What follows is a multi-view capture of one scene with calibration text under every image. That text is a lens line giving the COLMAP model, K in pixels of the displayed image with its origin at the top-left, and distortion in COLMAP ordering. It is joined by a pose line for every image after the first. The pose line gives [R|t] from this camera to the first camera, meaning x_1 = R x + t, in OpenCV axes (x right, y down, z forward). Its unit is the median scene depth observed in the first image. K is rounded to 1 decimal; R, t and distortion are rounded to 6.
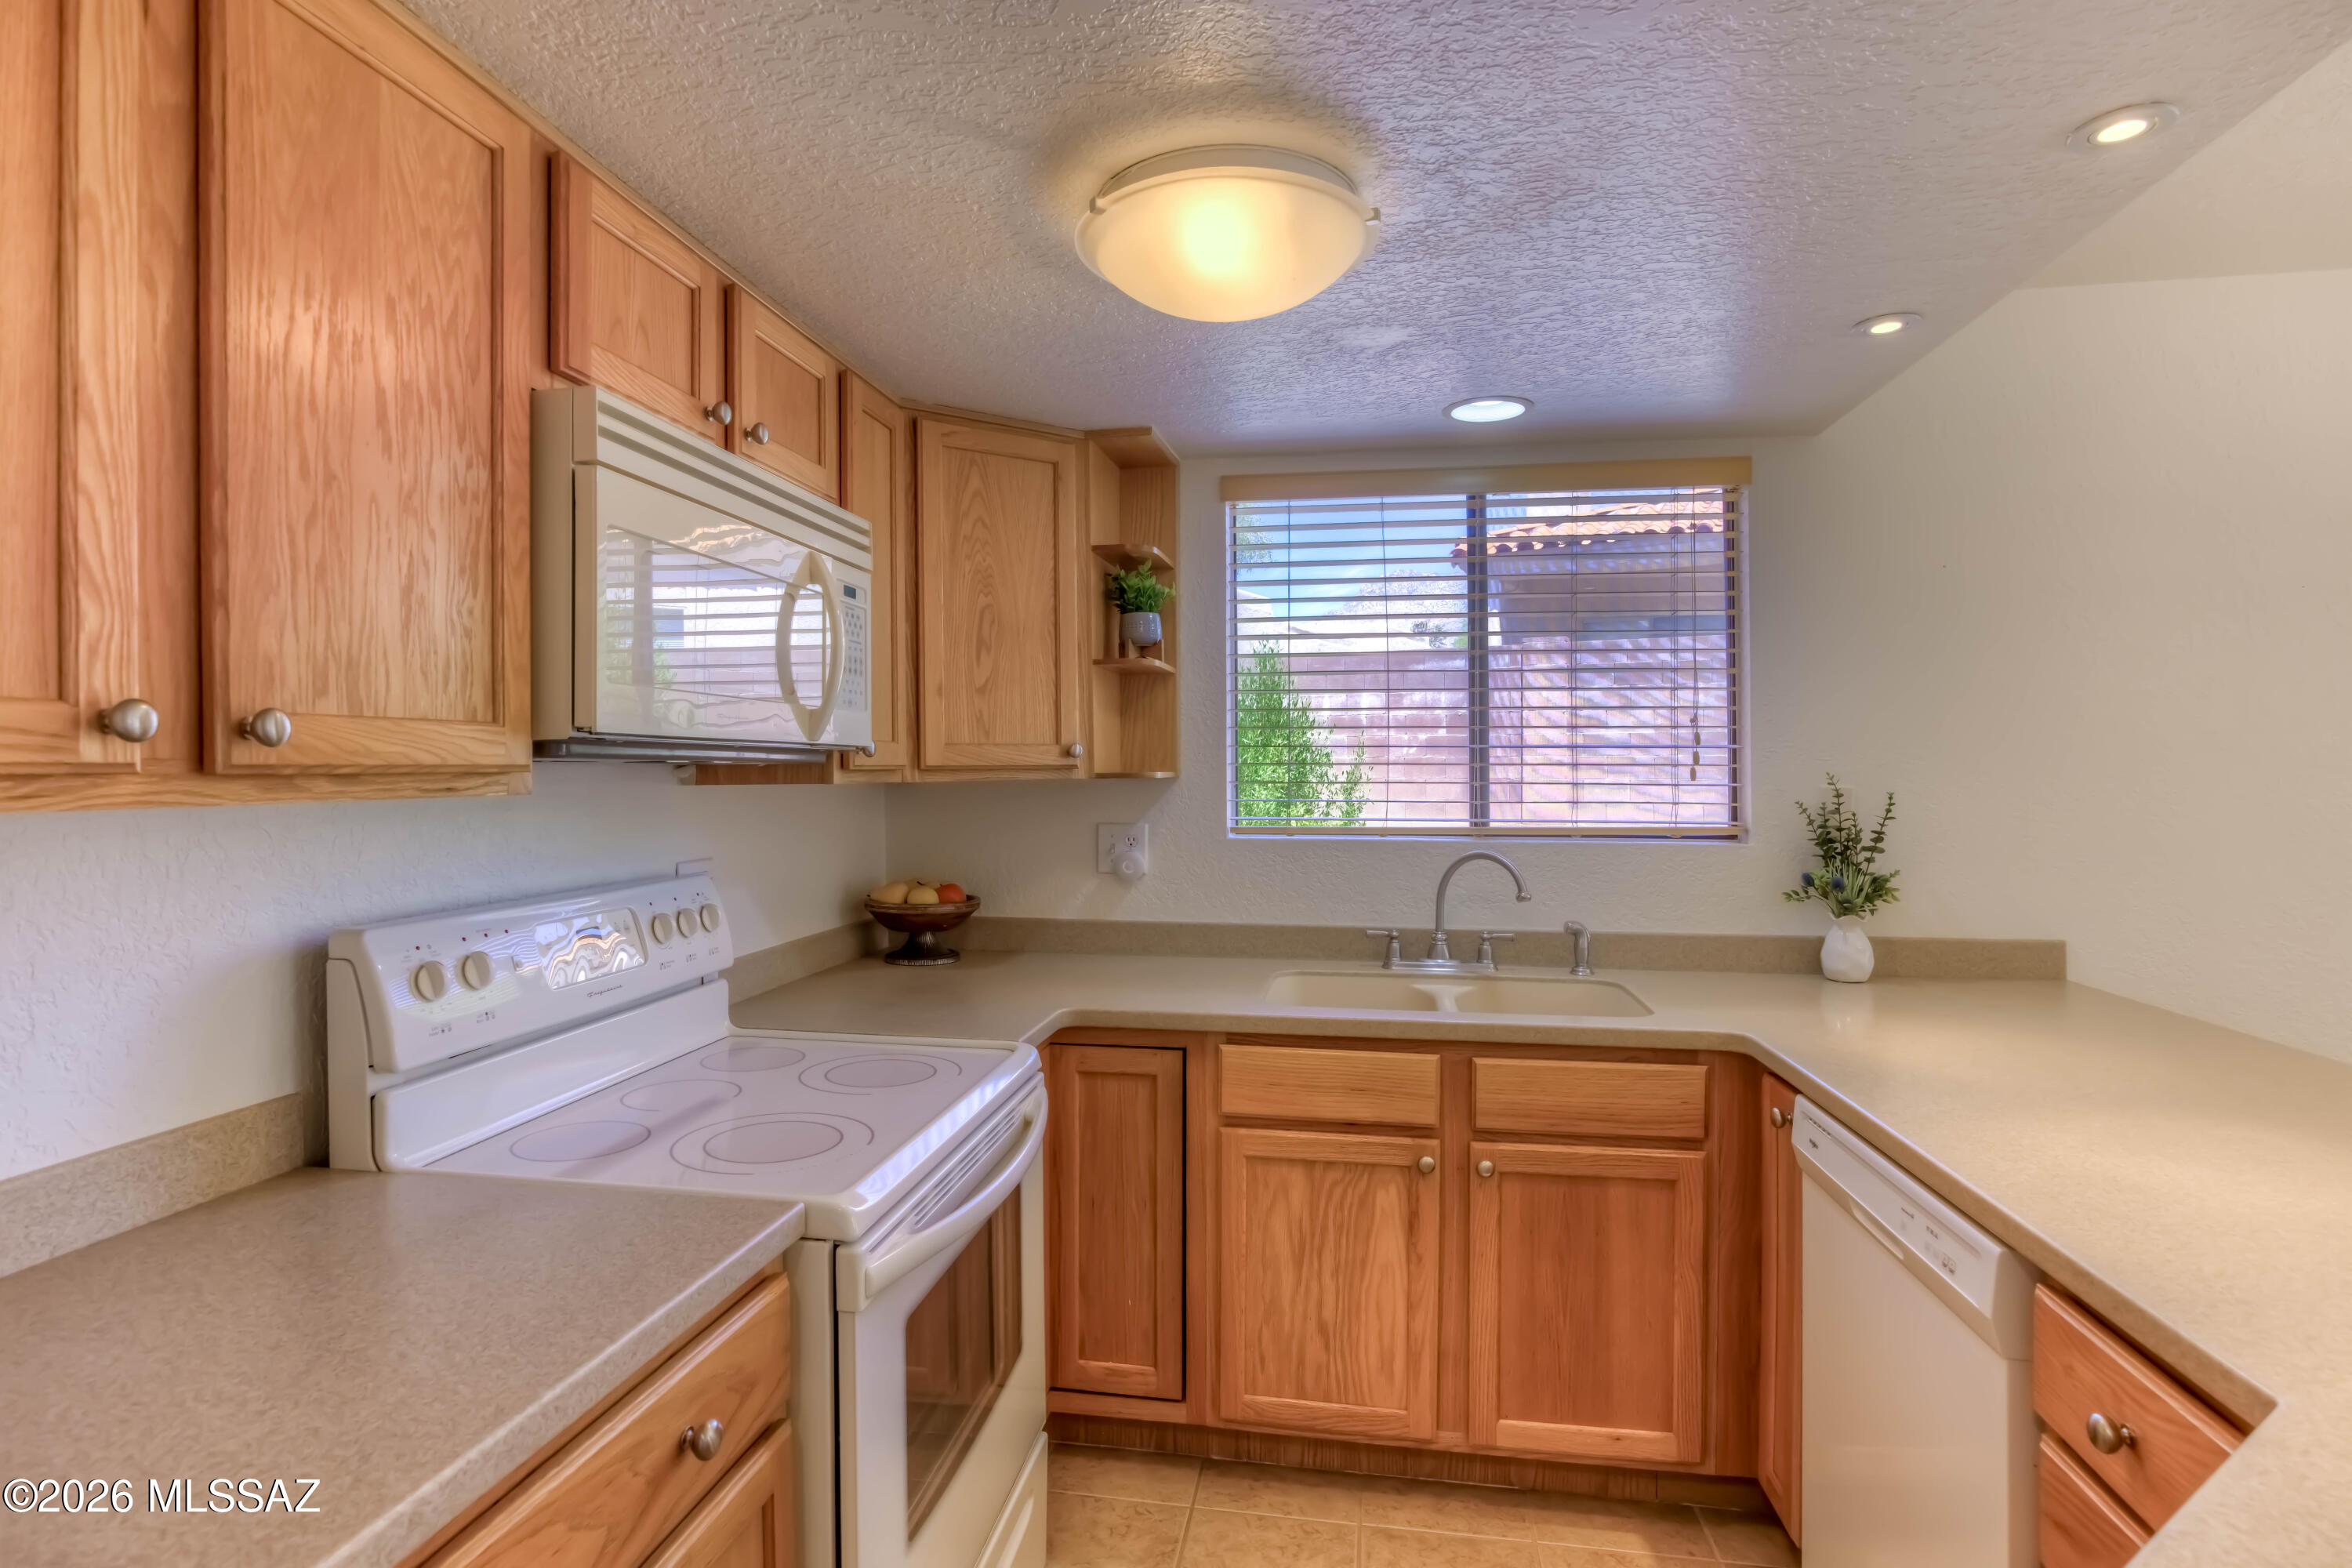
lens RADIAL K [[1200.3, 0, 1170.7], [0, 1200.3, 778.4], [0, 0, 1]] dist [-0.026964, -0.000280]
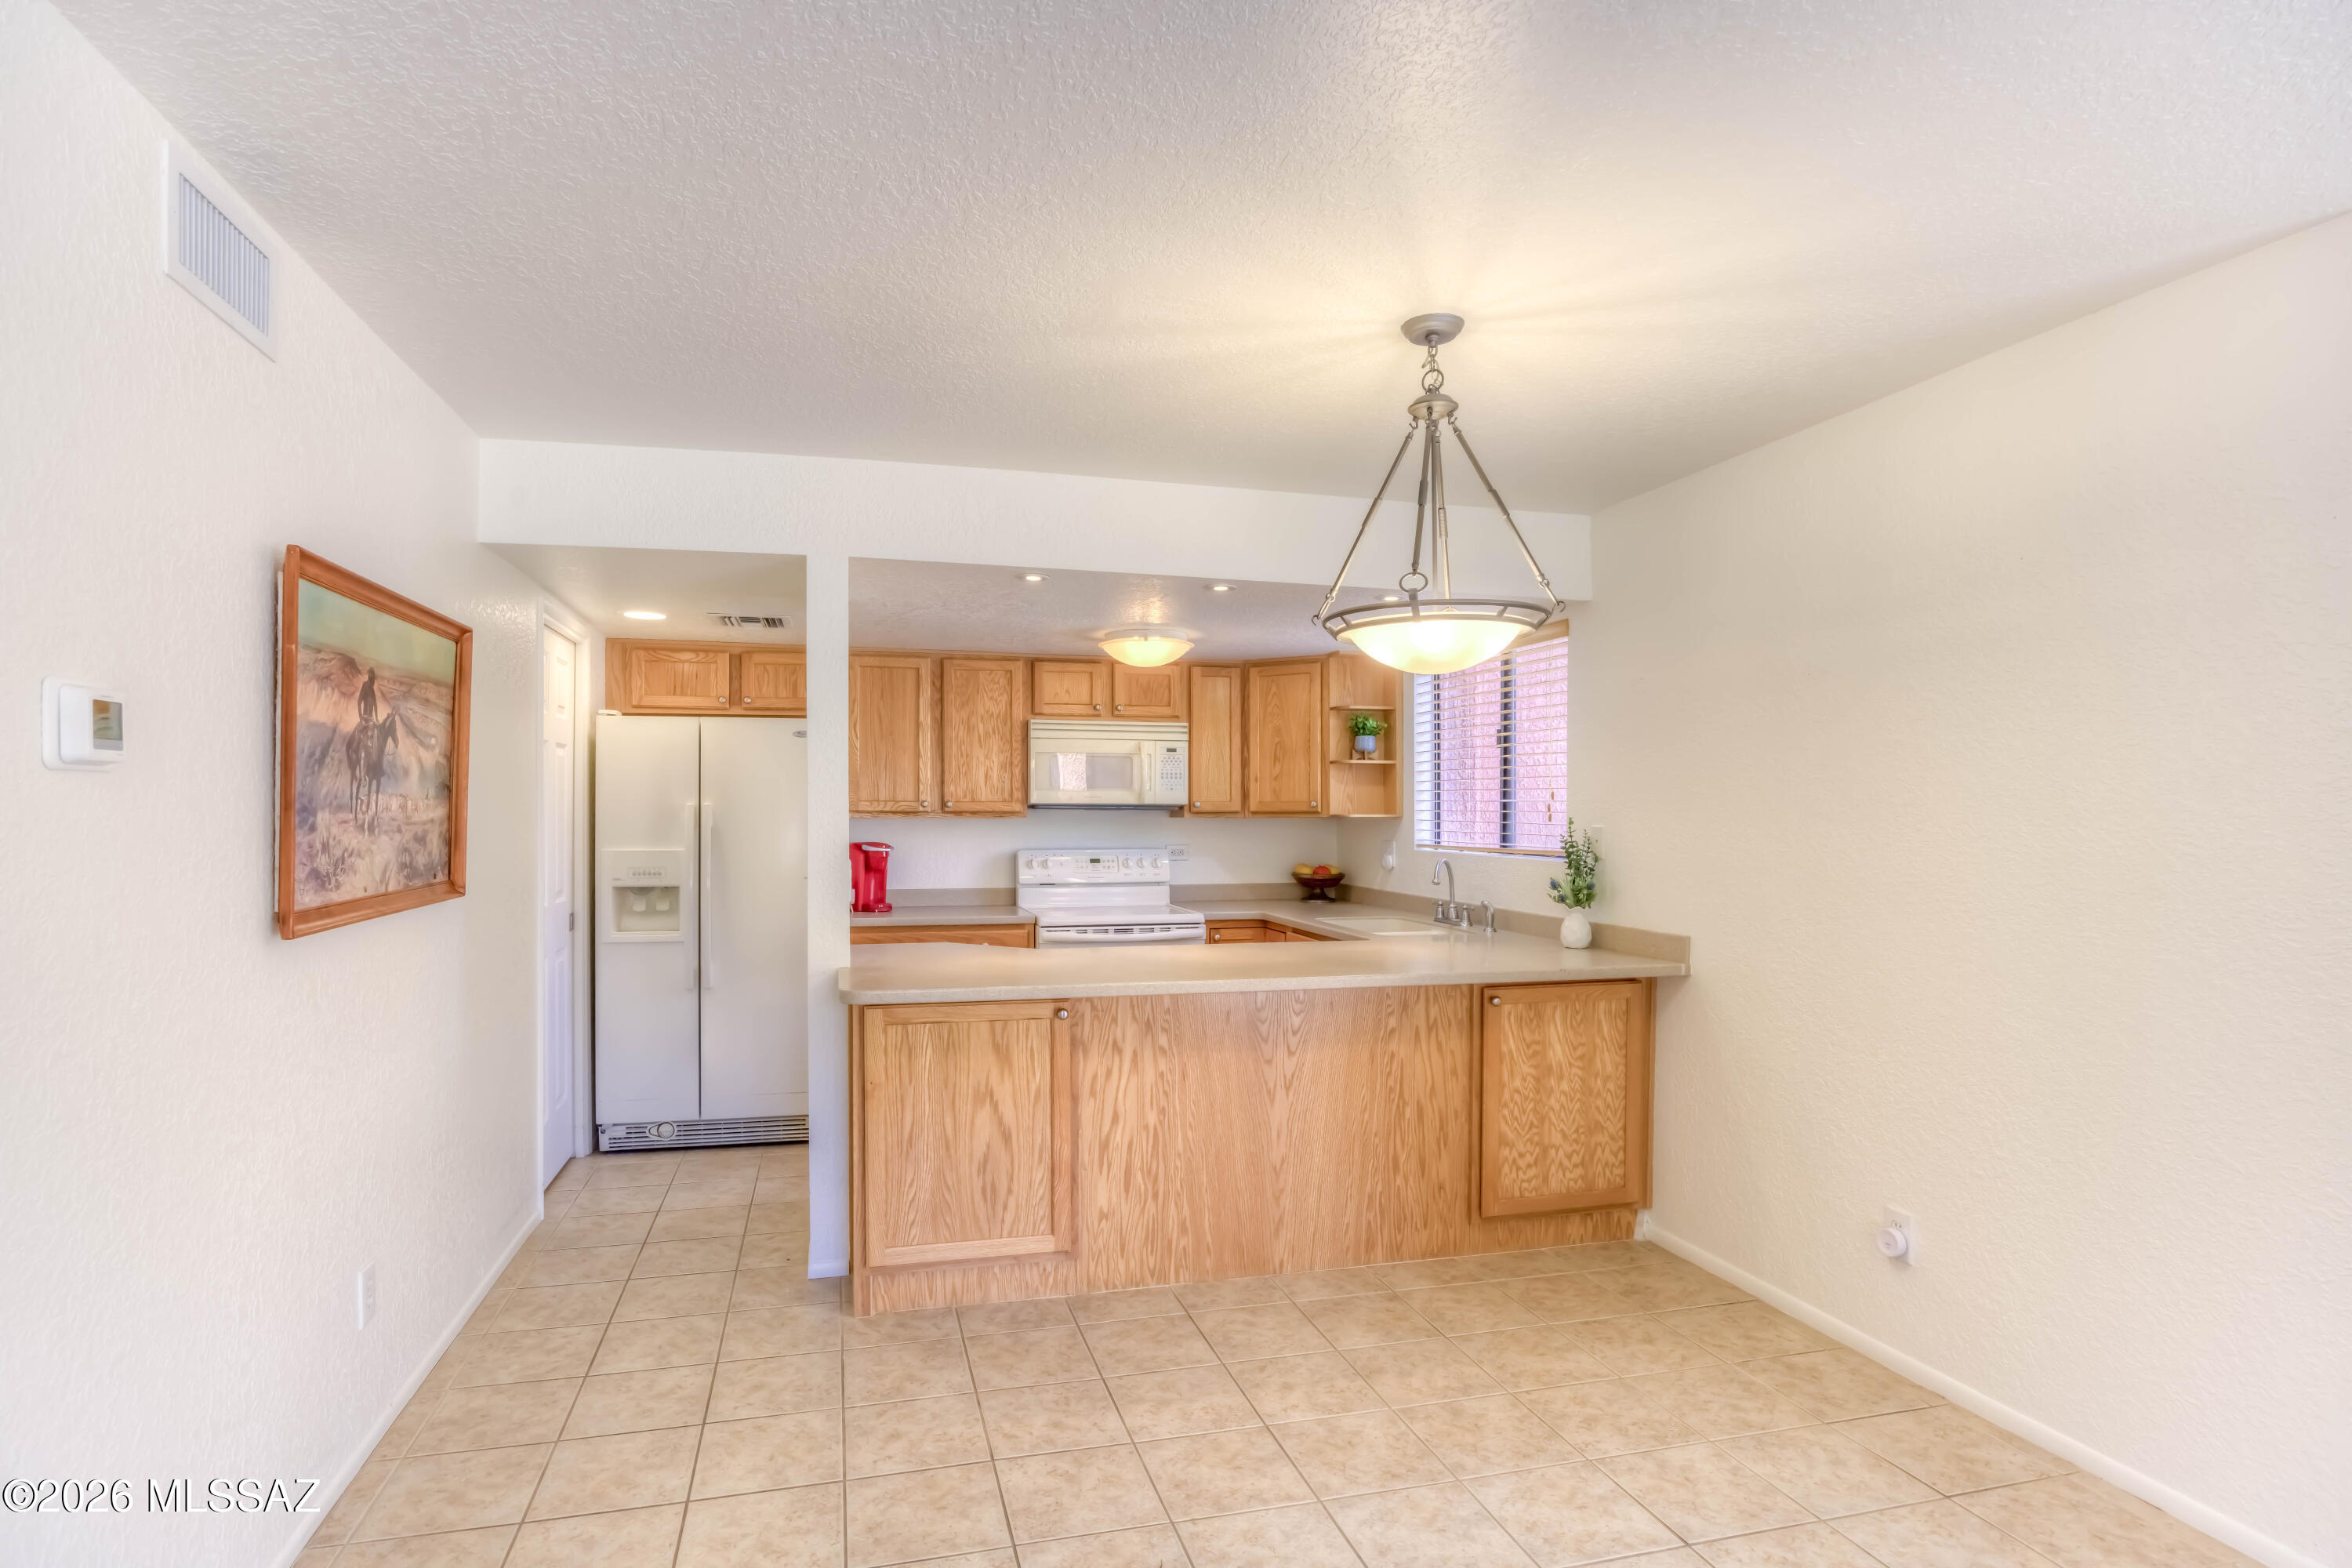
lens RADIAL K [[1200.3, 0, 1172.8], [0, 1200.3, 794.6], [0, 0, 1]] dist [-0.026964, -0.000280]
pose [[0.426380, -0.007717, -0.904511, 1.819747], [-0.008782, 0.999881, -0.012671, -0.010601], [0.904501, 0.013346, 0.426262, -0.167829]]
